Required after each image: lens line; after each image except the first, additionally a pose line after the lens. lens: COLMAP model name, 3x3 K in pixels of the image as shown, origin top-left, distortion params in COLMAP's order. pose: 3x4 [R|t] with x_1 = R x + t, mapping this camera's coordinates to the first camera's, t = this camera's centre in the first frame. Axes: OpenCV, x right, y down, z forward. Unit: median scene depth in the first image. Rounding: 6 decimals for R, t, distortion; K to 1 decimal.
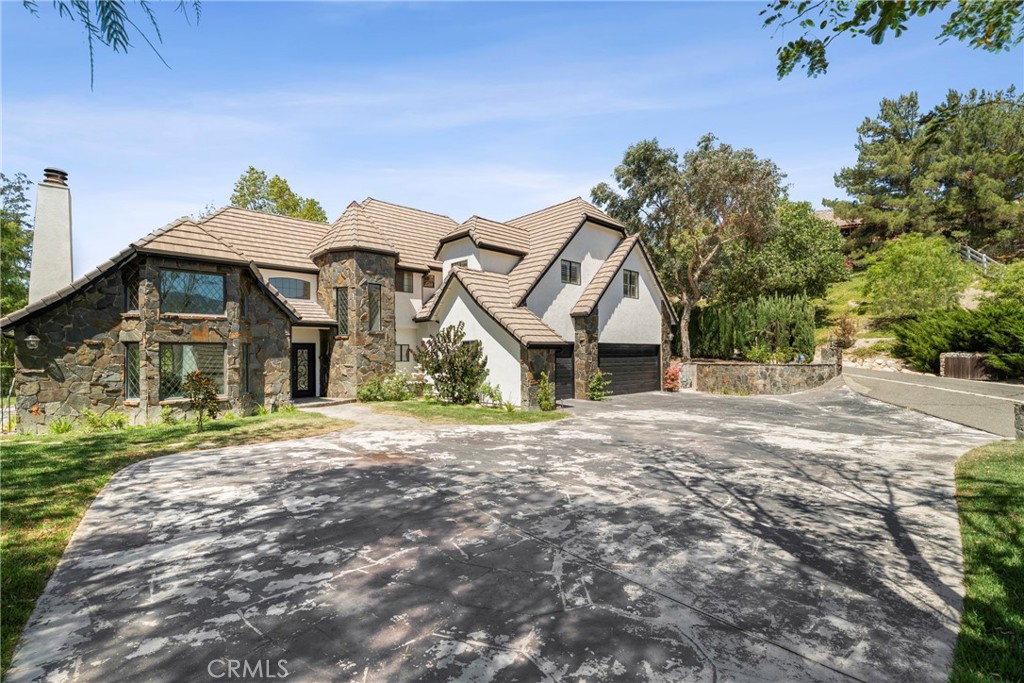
lens RADIAL K [[441.0, 0, 512.0], [0, 441.0, 341.5], [0, 0, 1]] dist [-0.001115, -0.000017]
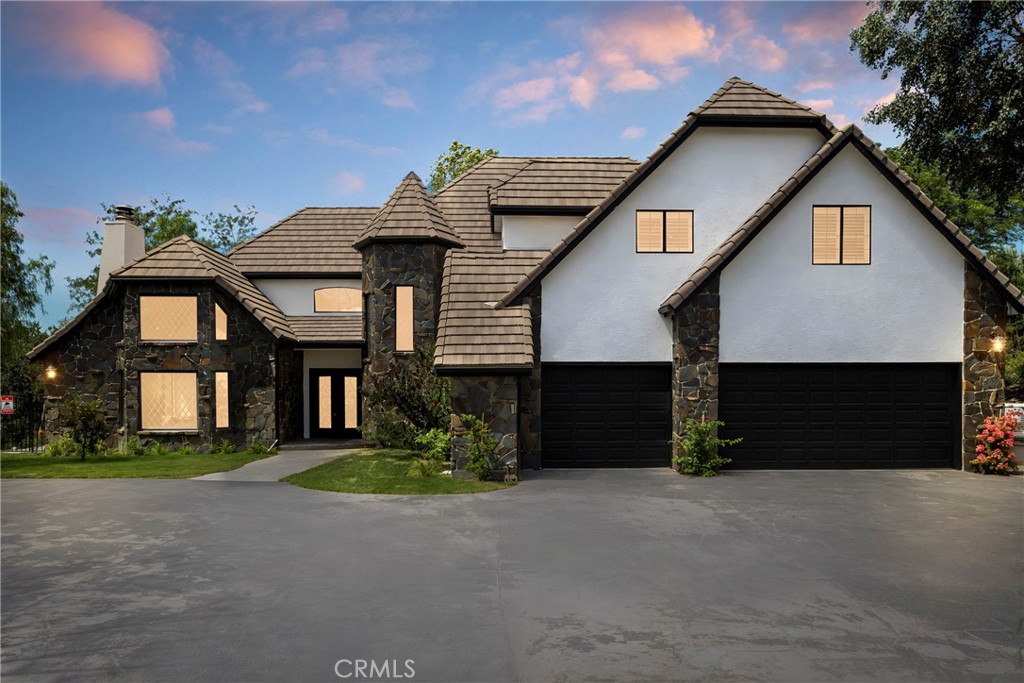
lens RADIAL K [[702.8, 0, 511.8], [0, 702.8, 387.8], [0, 0, 1]] dist [0.000510, 0.000646]
pose [[0.755314, 0.008188, -0.655312, 0.700845], [0.017325, 0.999323, 0.032455, 0.002330], [0.655134, -0.035867, 0.754661, 0.302183]]
